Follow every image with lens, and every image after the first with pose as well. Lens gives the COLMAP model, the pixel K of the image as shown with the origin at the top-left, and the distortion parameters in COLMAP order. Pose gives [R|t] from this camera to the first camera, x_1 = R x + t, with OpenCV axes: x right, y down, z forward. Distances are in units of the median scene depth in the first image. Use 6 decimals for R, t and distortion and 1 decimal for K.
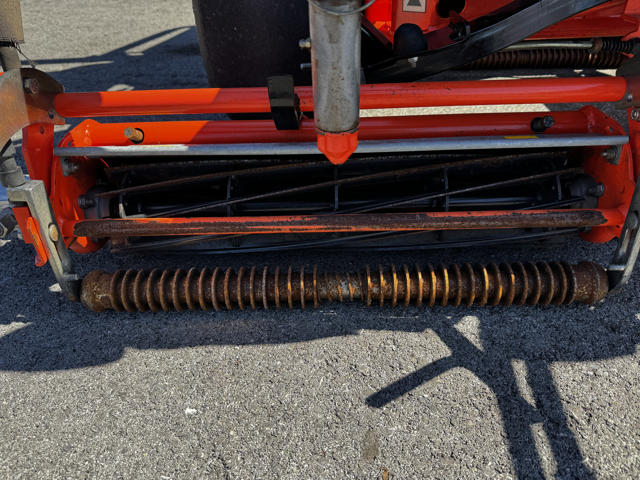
lens RADIAL K [[448.8, 0, 321.7], [0, 448.8, 234.7], [0, 0, 1]] dist [0.044182, -0.056276]
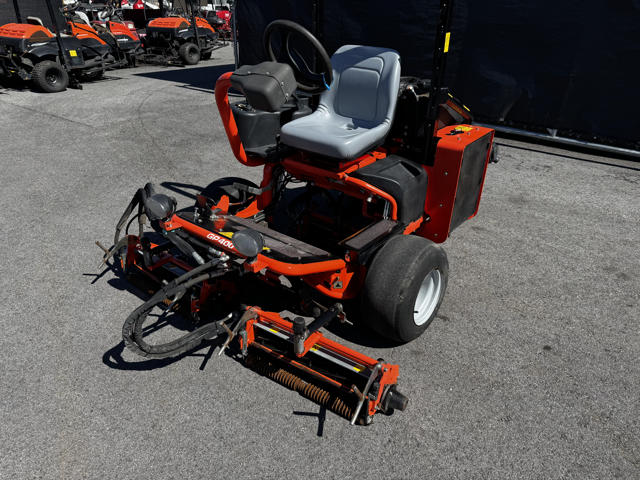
lens RADIAL K [[448.8, 0, 321.8], [0, 448.8, 241.0], [0, 0, 1]] dist [0.044182, -0.056276]
pose [[0.786229, 0.328347, -0.523481, 3.855092], [-0.388111, 0.921600, -0.004852, -1.102078], [0.480846, 0.206984, 0.852024, -2.427396]]
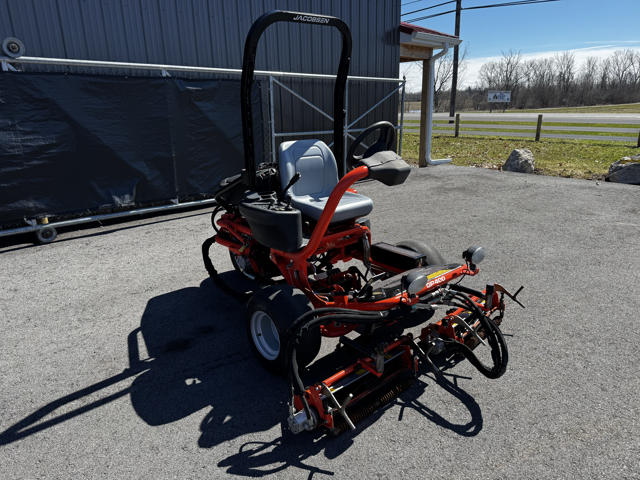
lens RADIAL K [[448.8, 0, 321.1], [0, 448.8, 239.6], [0, 0, 1]] dist [0.044182, -0.056276]
pose [[0.740969, -0.186674, 0.645072, -3.062283], [0.380905, 0.907943, -0.174786, -0.820596], [-0.553061, 0.375222, 0.743863, -2.715987]]
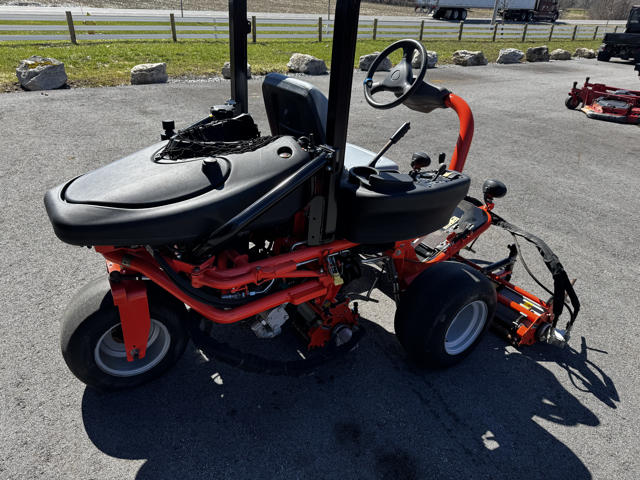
lens RADIAL K [[448.8, 0, 326.1], [0, 448.8, 255.0], [0, 0, 1]] dist [0.044182, -0.056276]
pose [[-0.587314, -0.399406, 0.703944, -2.301845], [0.429932, 0.582938, 0.689450, -4.682059], [-0.685726, 0.707572, -0.170651, 2.980584]]
